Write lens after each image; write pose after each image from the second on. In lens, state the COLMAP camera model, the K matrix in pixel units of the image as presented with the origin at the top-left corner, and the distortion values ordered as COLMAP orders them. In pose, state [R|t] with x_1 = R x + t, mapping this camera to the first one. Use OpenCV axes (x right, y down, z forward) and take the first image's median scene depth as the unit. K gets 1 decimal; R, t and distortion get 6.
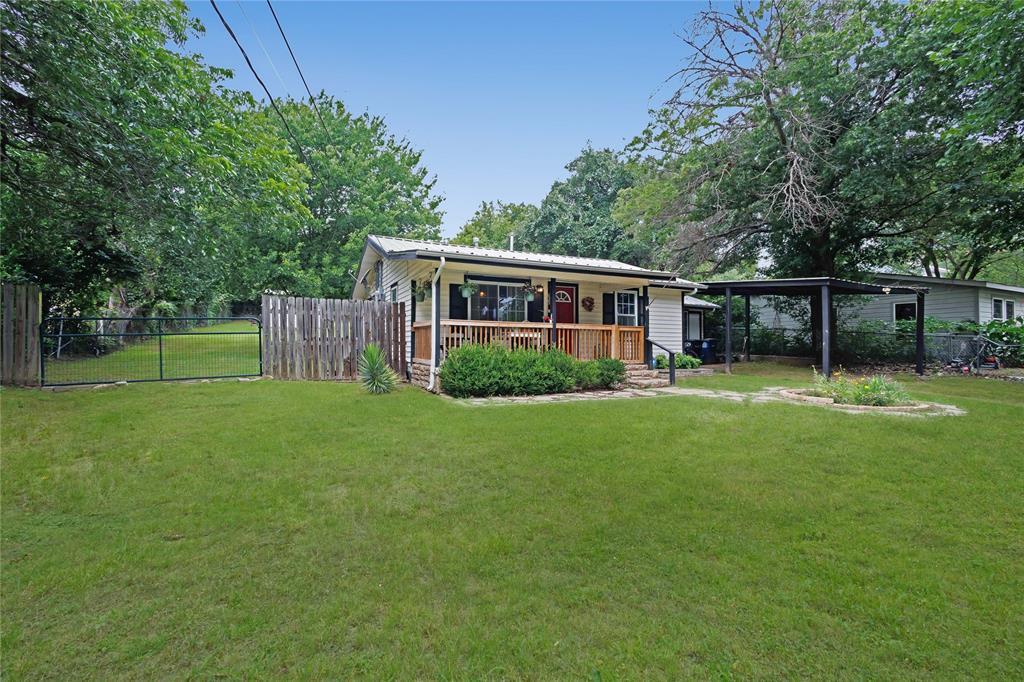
lens RADIAL K [[470.9, 0, 514.9], [0, 470.9, 315.7], [0, 0, 1]] dist [0.007148, -0.000029]
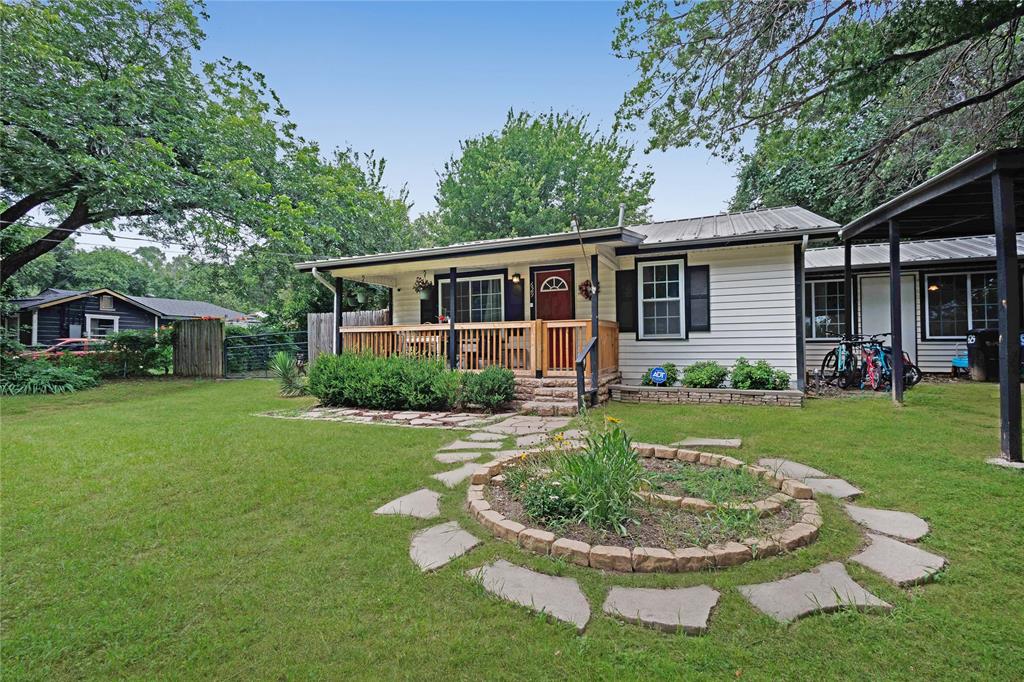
lens RADIAL K [[478.5, 0, 511.6], [0, 478.5, 309.3], [0, 0, 1]] dist [0.002299, 0.000194]
pose [[0.640778, -0.073496, -0.764200, 0.671327], [0.066434, 0.996982, -0.040179, 0.027227], [0.764847, -0.025023, 0.643726, 0.479380]]
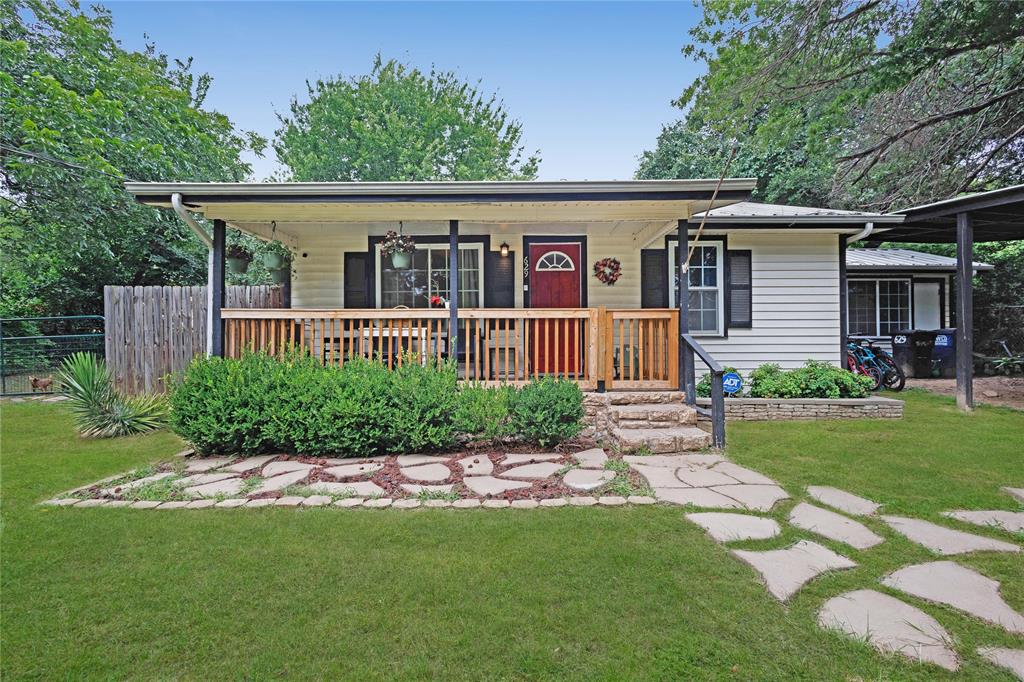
lens RADIAL K [[470.9, 0, 514.9], [0, 470.9, 315.7], [0, 0, 1]] dist [0.007148, -0.000029]
pose [[0.898207, -0.031152, -0.438468, 0.317589], [0.038626, 0.999221, 0.008133, 0.019086], [0.437873, -0.024242, 0.898710, 0.495333]]
